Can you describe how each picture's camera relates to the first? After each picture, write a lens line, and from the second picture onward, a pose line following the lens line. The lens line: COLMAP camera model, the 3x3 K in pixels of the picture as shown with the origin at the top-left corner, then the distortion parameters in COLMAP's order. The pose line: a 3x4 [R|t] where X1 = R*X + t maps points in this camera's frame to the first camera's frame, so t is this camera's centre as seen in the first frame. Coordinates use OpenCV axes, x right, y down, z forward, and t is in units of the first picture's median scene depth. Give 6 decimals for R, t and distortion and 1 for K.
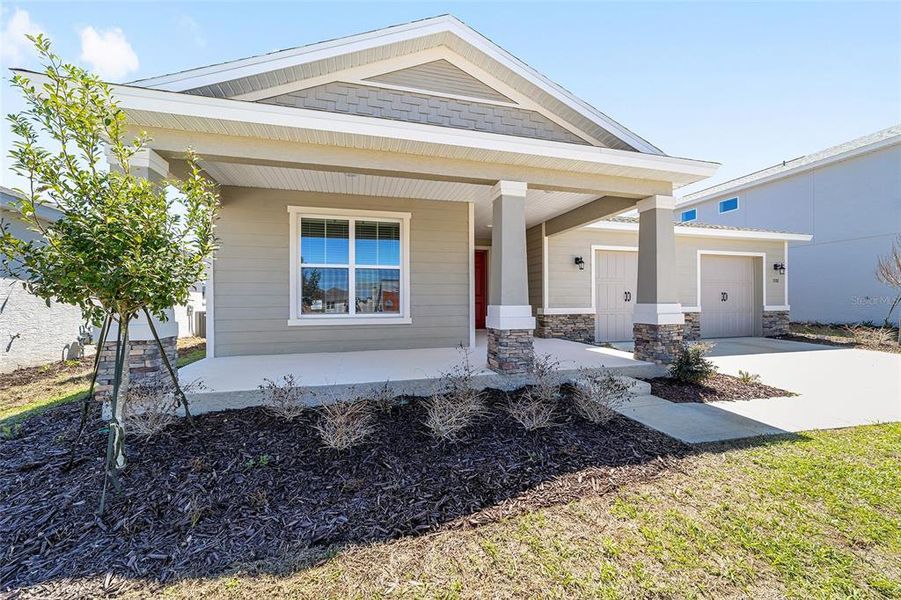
lens RADIAL K [[345.4, 0, 447.8], [0, 345.4, 300.5], [0, 0, 1]] dist [-0.009960, 0.005438]
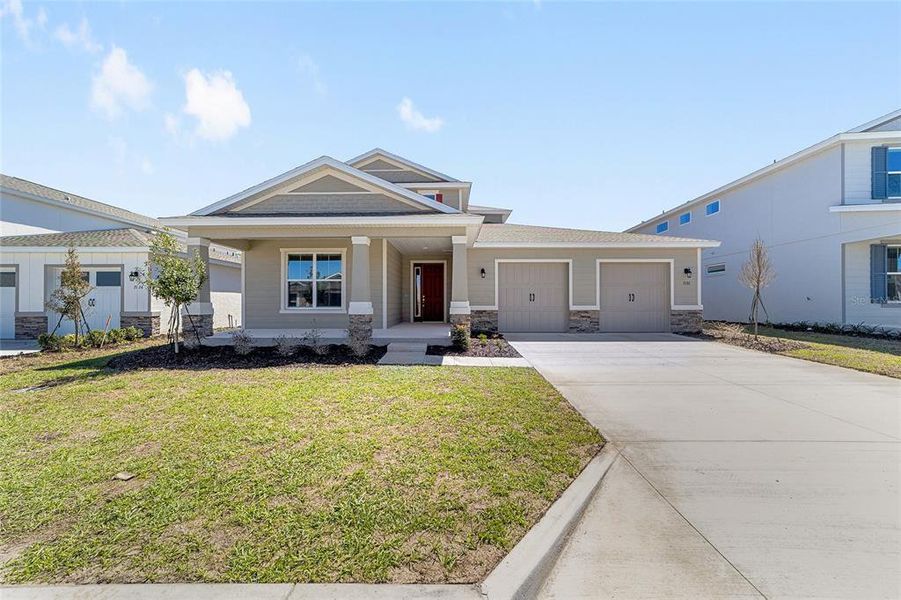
lens RADIAL K [[345.4, 0, 446.5], [0, 345.4, 299.1], [0, 0, 1]] dist [-0.009960, 0.005438]
pose [[0.961474, 0.000374, -0.274896, 0.849412], [-0.002613, 0.999966, -0.007780, 0.008598], [0.274884, 0.008198, 0.961442, -0.498842]]
